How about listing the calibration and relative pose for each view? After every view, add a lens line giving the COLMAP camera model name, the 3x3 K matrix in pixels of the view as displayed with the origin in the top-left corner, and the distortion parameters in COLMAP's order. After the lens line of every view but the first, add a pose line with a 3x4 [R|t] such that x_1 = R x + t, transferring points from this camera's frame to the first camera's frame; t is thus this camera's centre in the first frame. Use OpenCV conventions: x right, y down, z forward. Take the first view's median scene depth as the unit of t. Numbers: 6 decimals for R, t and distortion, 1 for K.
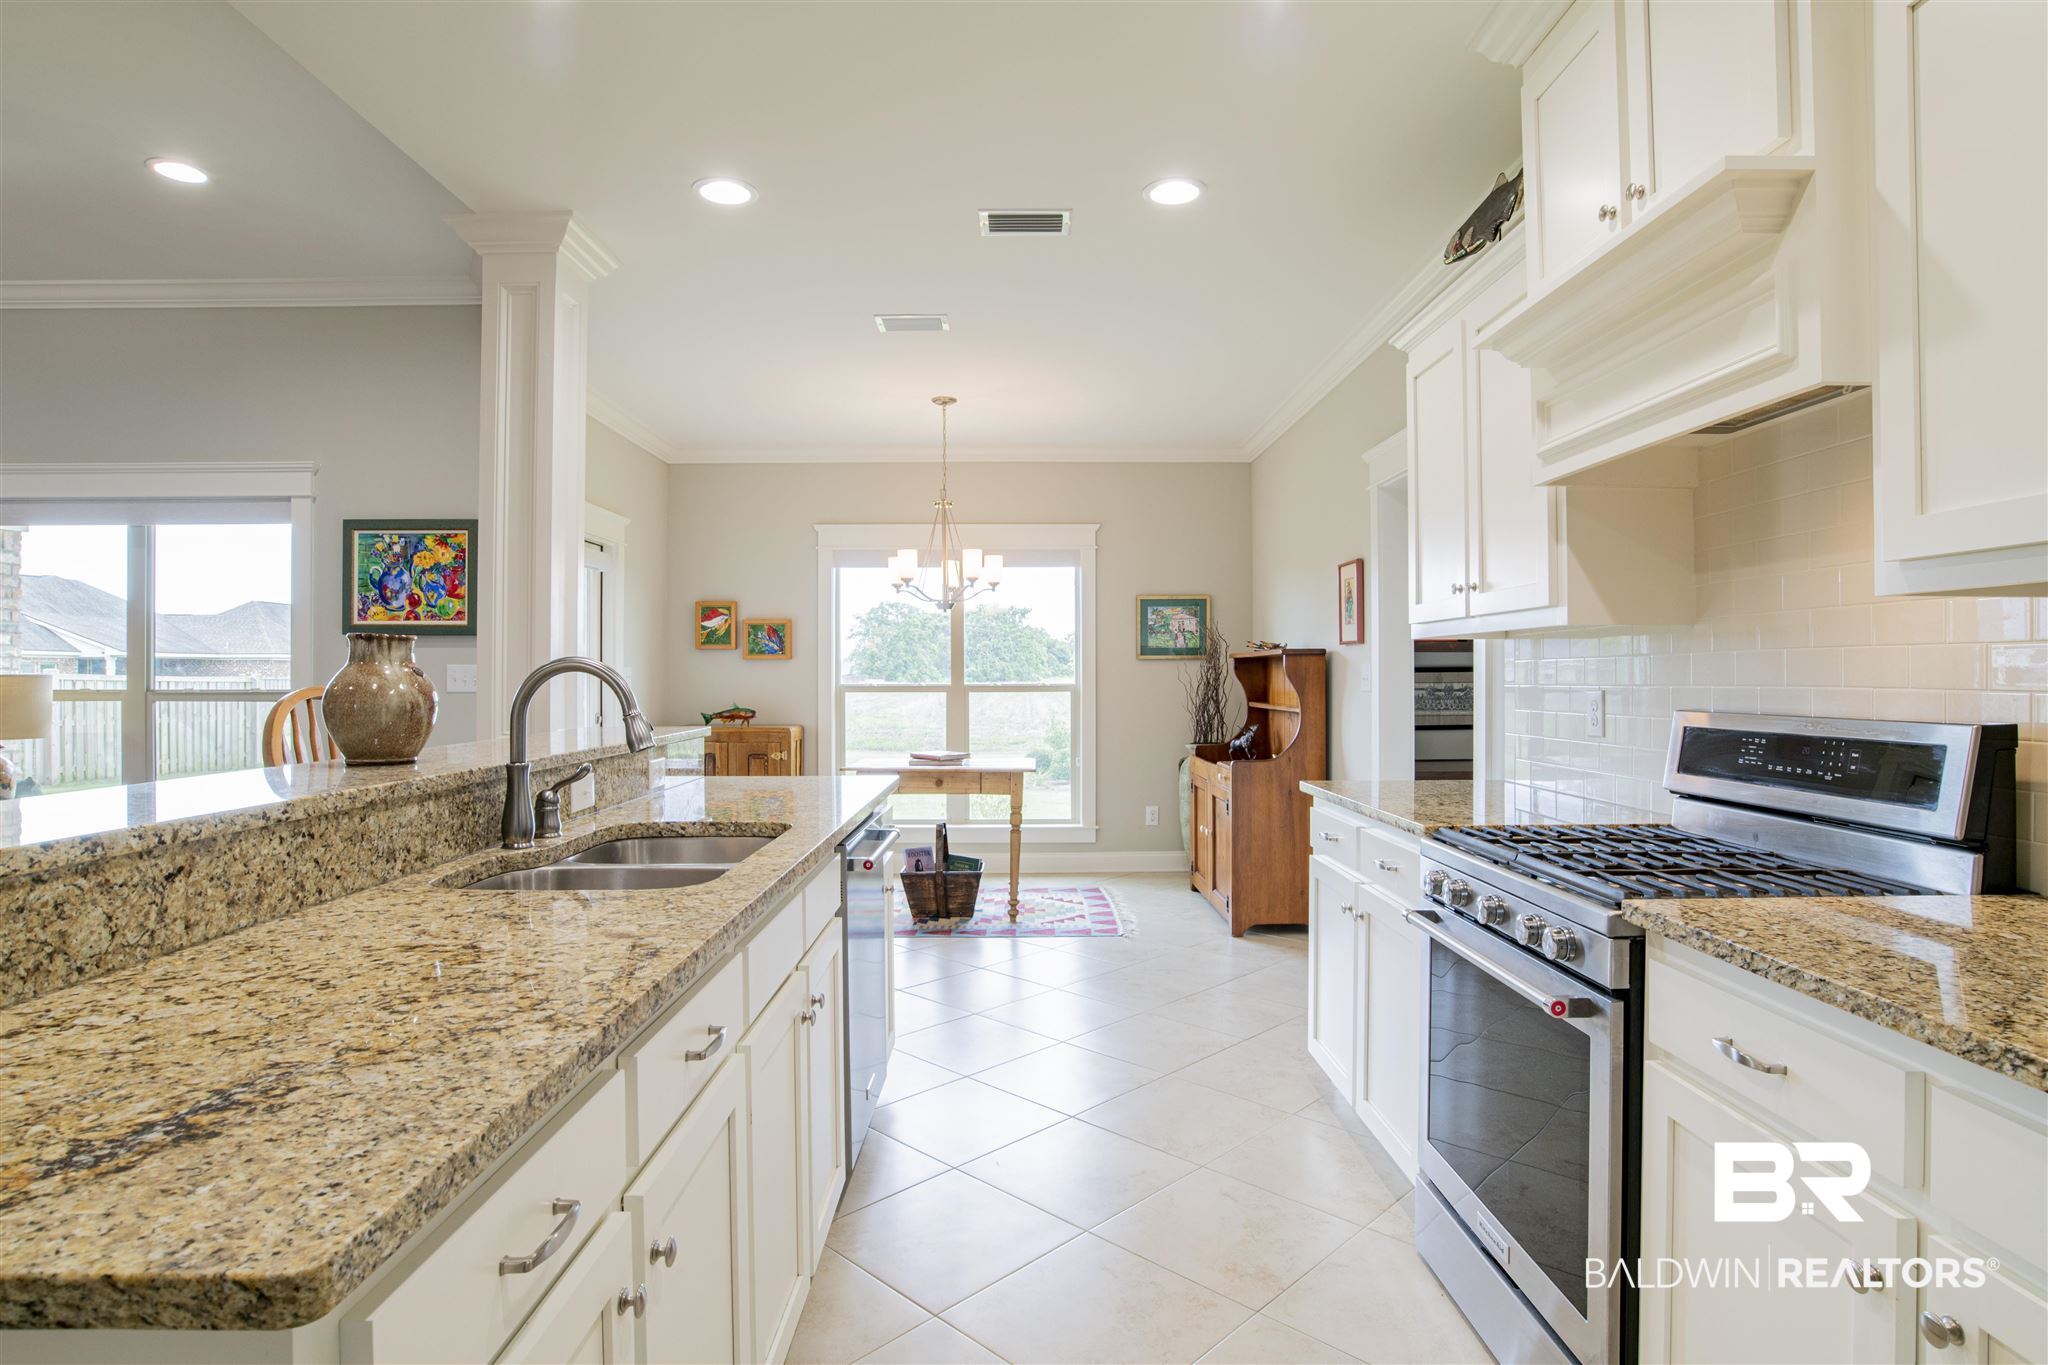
lens RADIAL K [[1067.2, 0, 1026.3], [0, 1067.2, 672.4], [0, 0, 1]] dist [-0.060553, 0.021160]
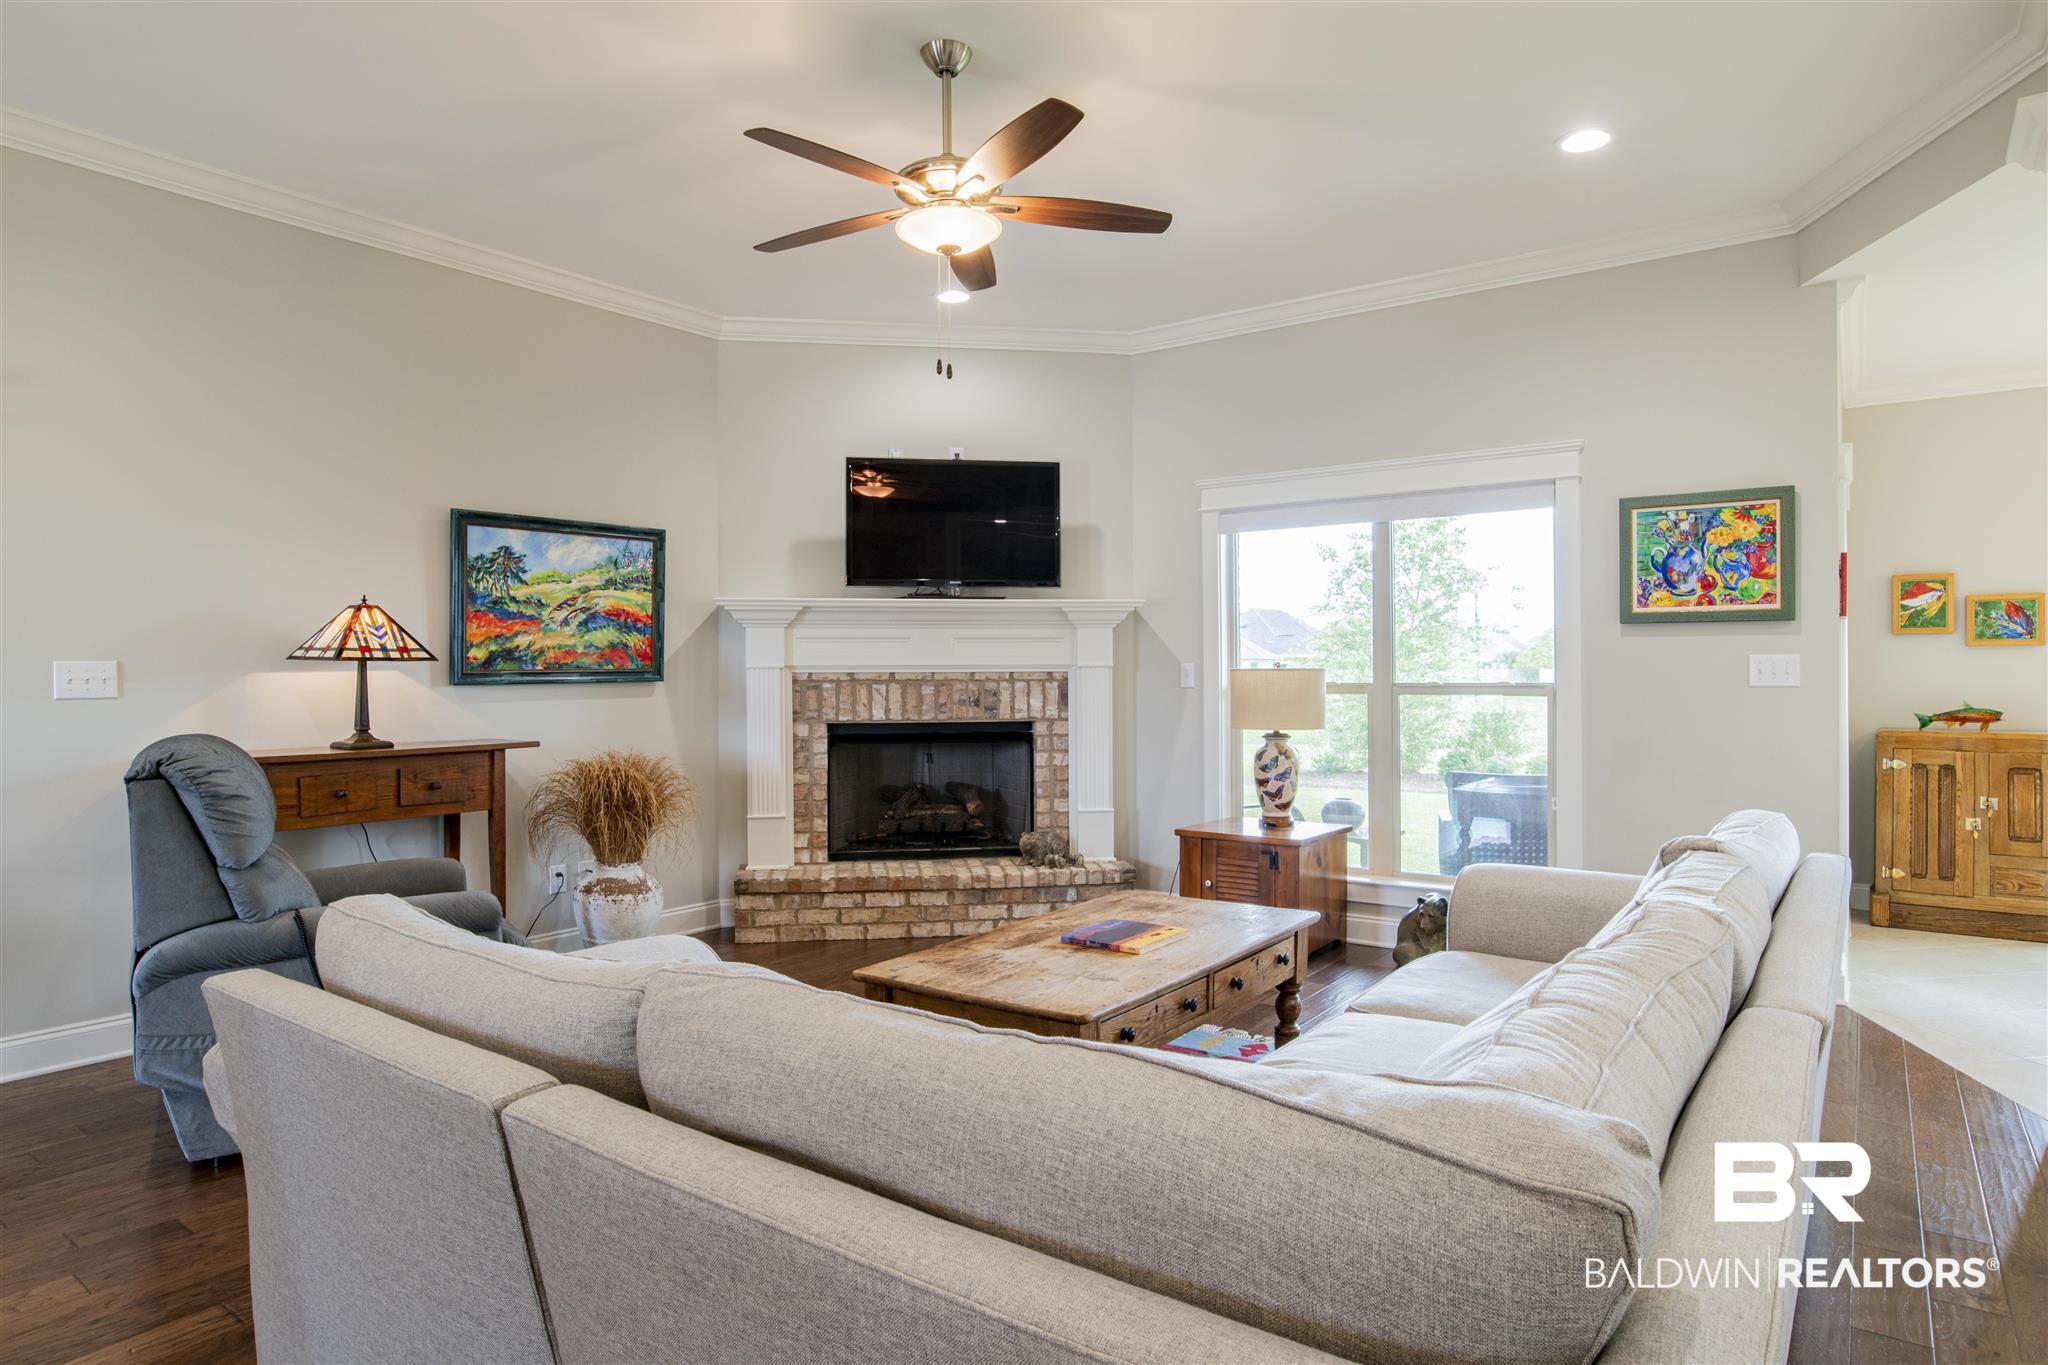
lens RADIAL K [[1165.2, 0, 1036.6], [0, 1165.2, 663.4], [0, 0, 1]] dist [-0.039929, 0.001957]
pose [[0.801247, -0.007498, -0.598287, -0.458085], [0.005667, 0.999972, -0.004943, 0.001069], [0.598307, 0.000570, 0.801267, -0.121582]]
